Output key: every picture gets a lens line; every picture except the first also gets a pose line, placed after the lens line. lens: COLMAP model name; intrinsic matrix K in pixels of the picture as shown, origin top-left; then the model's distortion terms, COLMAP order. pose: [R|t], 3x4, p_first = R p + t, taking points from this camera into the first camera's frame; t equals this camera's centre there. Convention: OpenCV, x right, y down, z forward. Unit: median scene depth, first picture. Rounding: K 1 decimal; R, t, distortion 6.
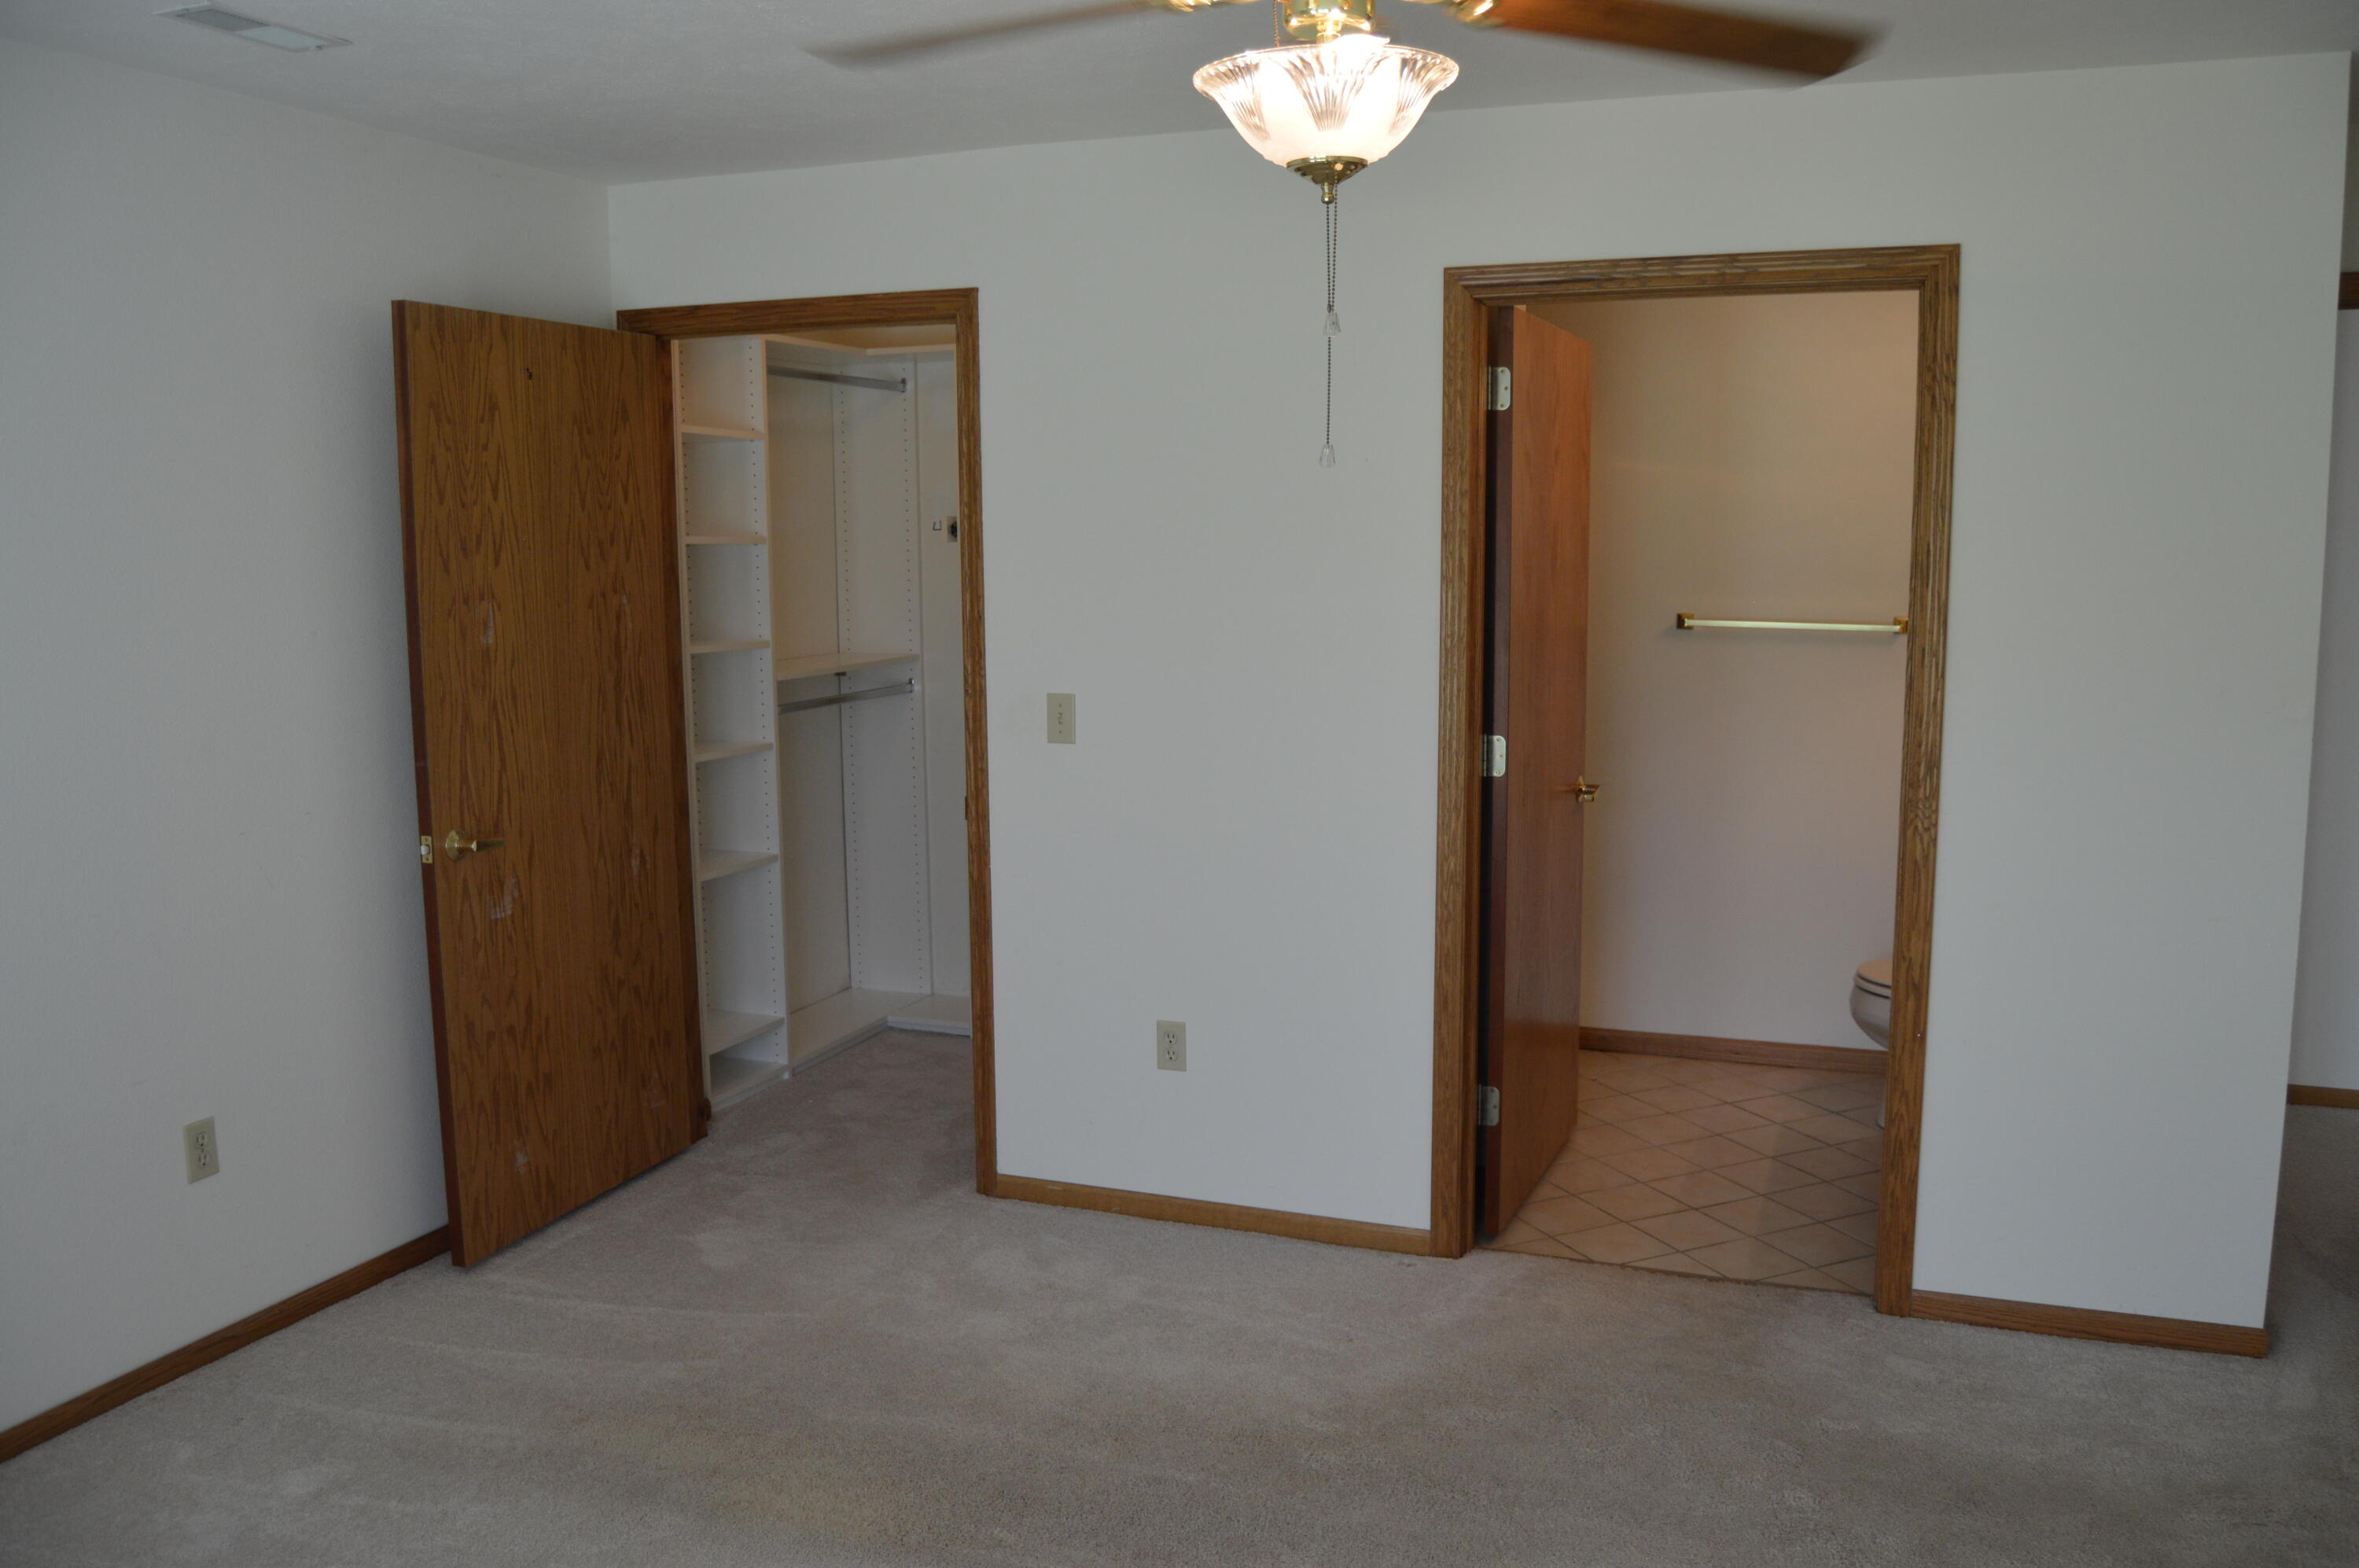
lens RADIAL K [[1861.5, 0, 1185.9], [0, 1861.5, 780.6], [0, 0, 1]] dist [-0.094908, 0.033990]
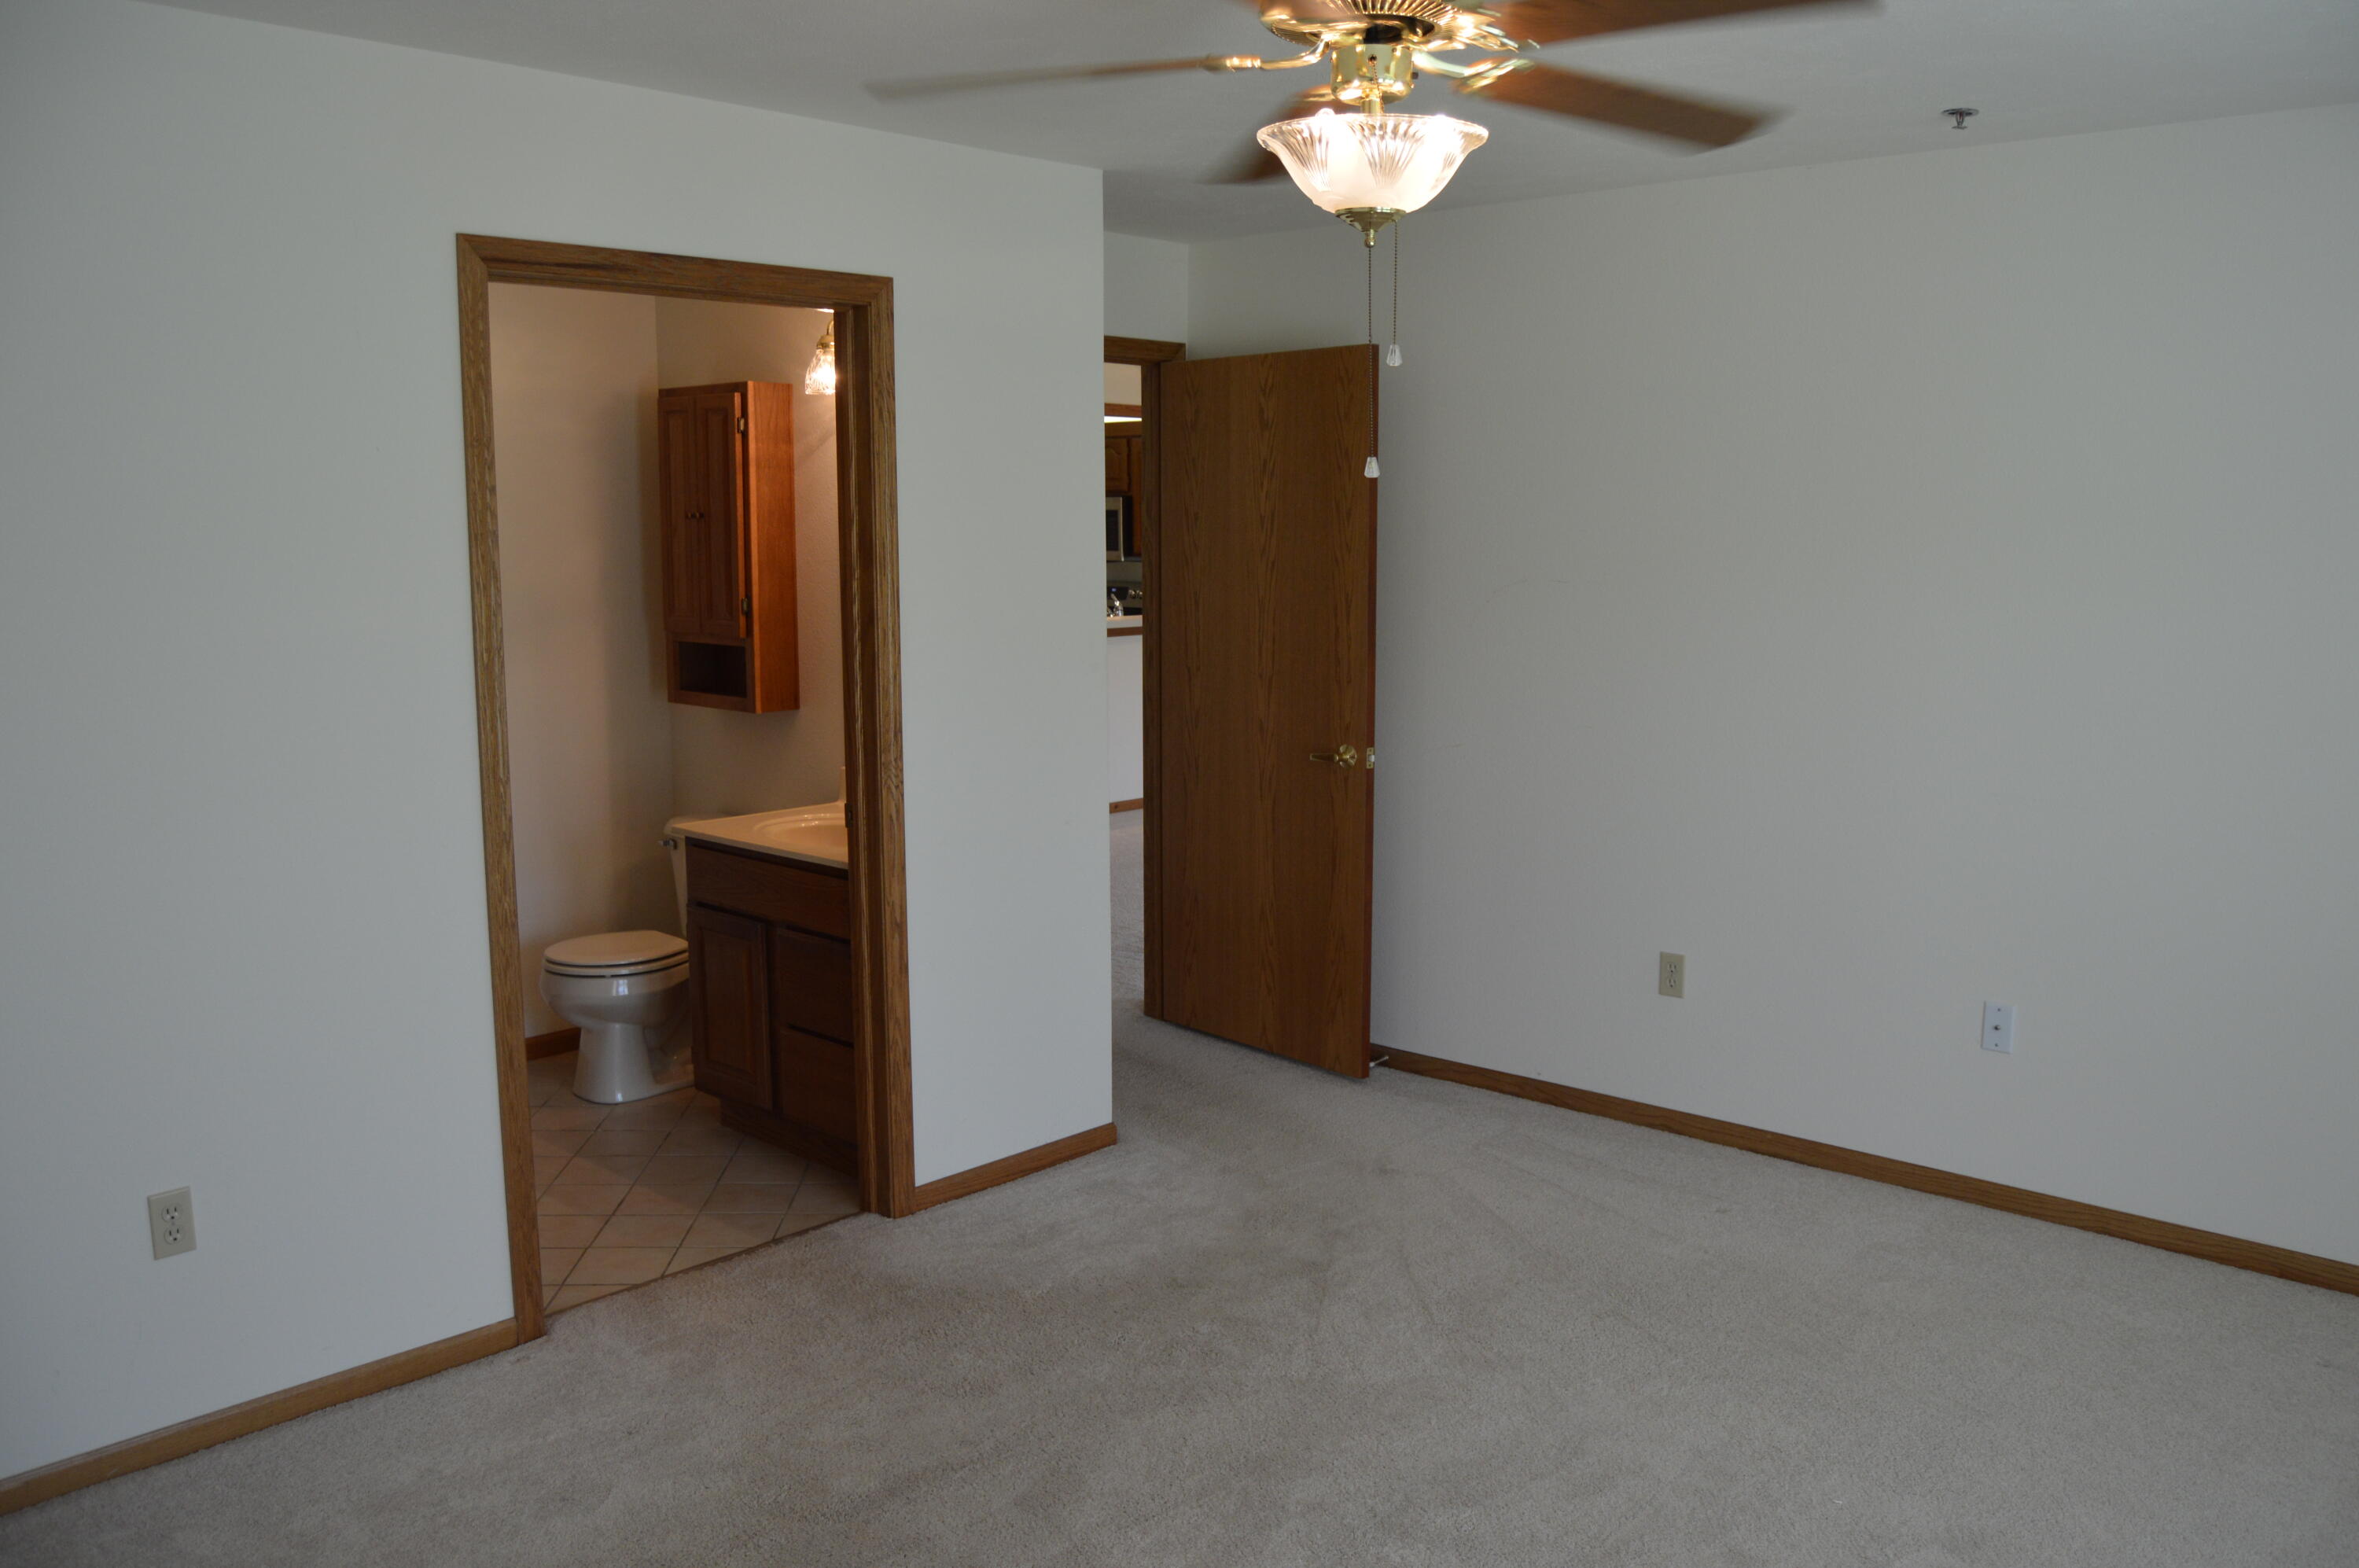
lens RADIAL K [[1861.5, 0, 1187.1], [0, 1861.5, 788.0], [0, 0, 1]] dist [-0.094908, 0.033990]
pose [[0.364947, -0.128321, 0.922143, -0.599561], [0.118803, 0.988778, 0.090576, -0.056577], [-0.923417, 0.076498, 0.376097, 0.397969]]
